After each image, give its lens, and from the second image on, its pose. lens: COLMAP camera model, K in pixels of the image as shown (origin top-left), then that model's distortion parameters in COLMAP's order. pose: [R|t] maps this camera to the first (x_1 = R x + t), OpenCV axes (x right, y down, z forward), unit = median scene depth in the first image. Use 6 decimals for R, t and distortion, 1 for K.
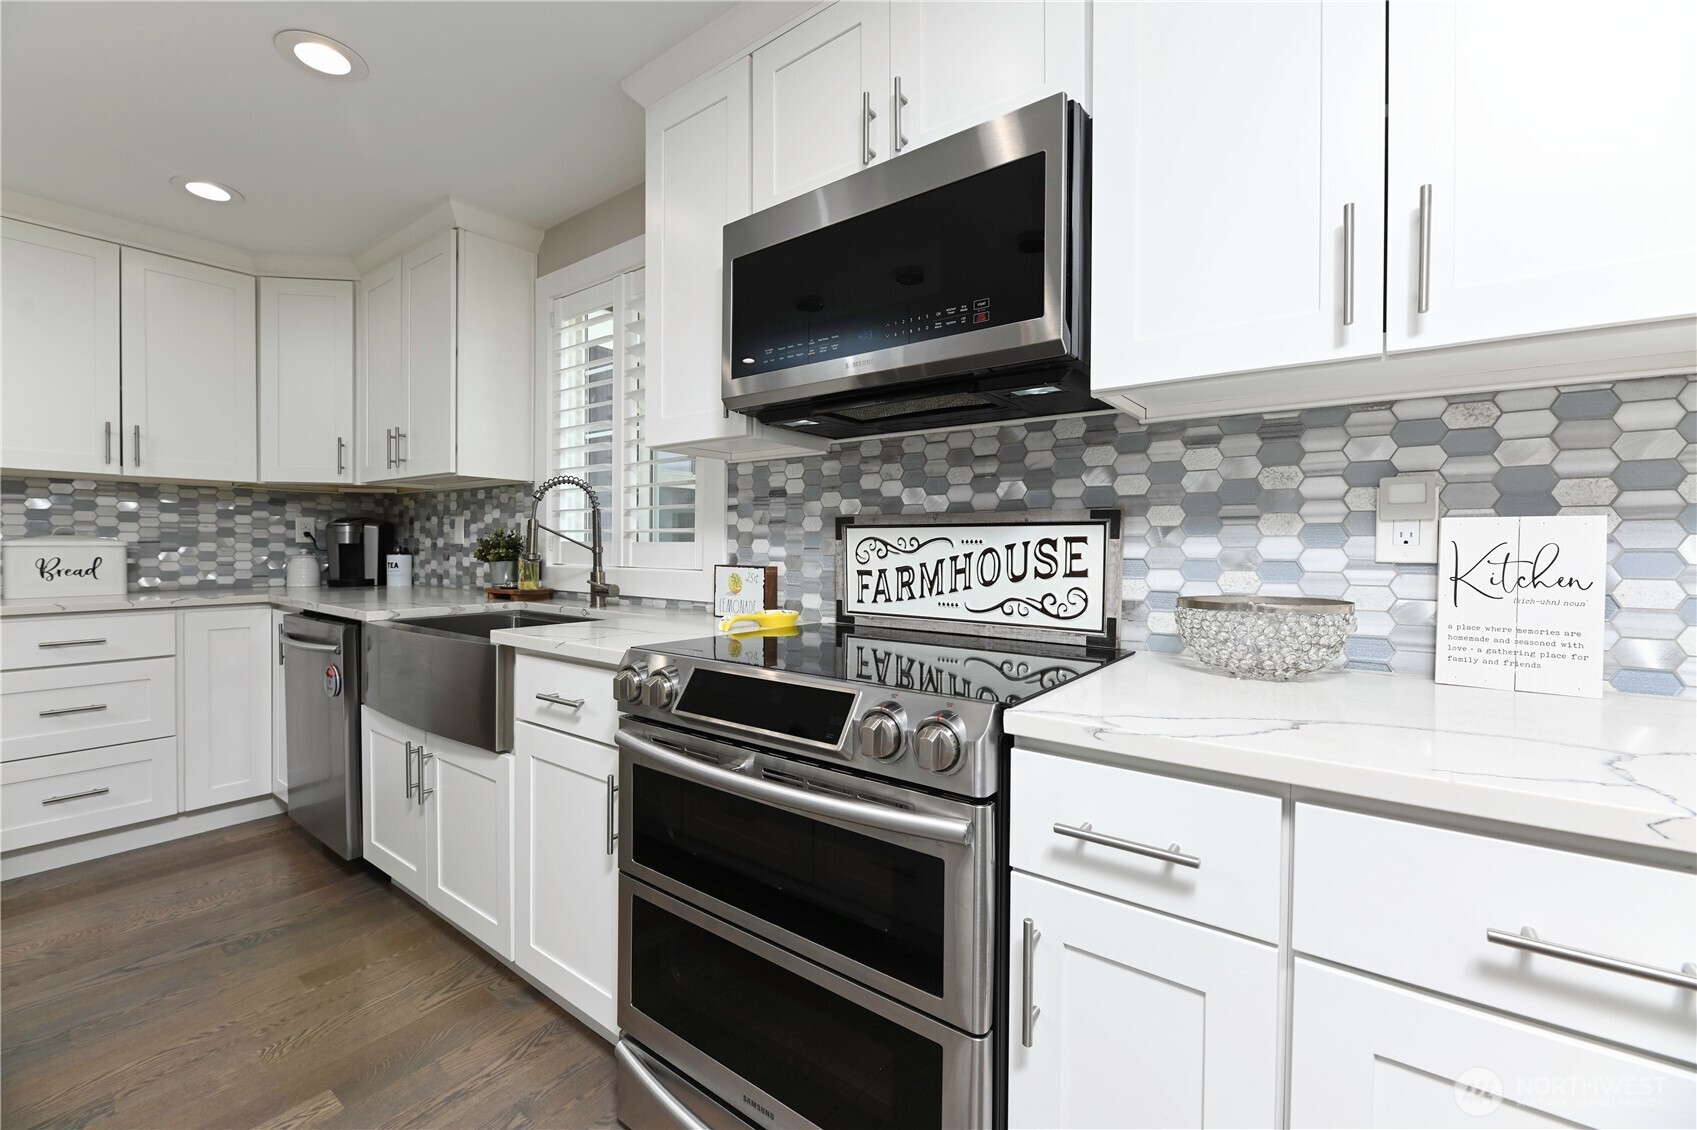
lens RADIAL K [[699.1, 0, 833.2], [0, 699.1, 553.3], [0, 0, 1]] dist [-0.003825, -0.000826]
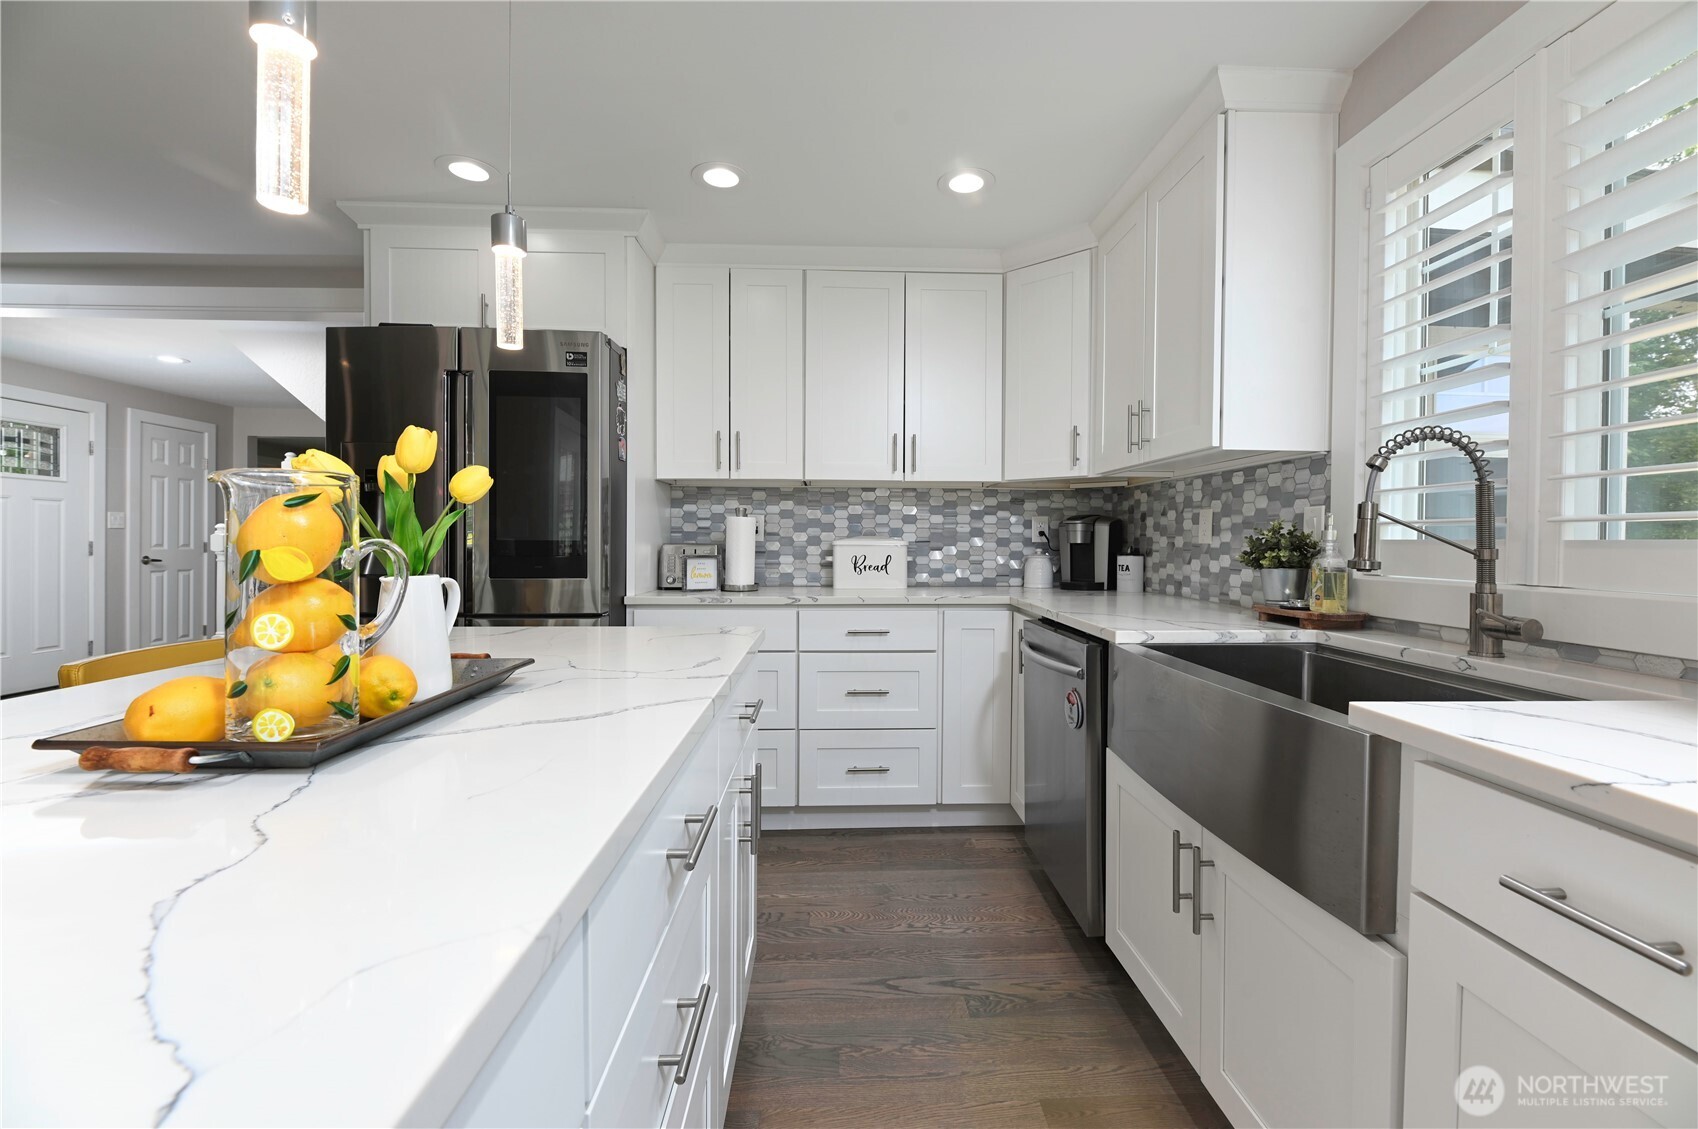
lens RADIAL K [[699.5, 0, 833.7], [0, 699.5, 552.8], [0, 0, 1]] dist [-0.003825, -0.000826]
pose [[0.605764, 0.011046, -0.795568, -0.183746], [-0.011477, 0.999921, 0.005145, -0.002615], [0.795562, 0.006014, 0.605843, 0.213288]]
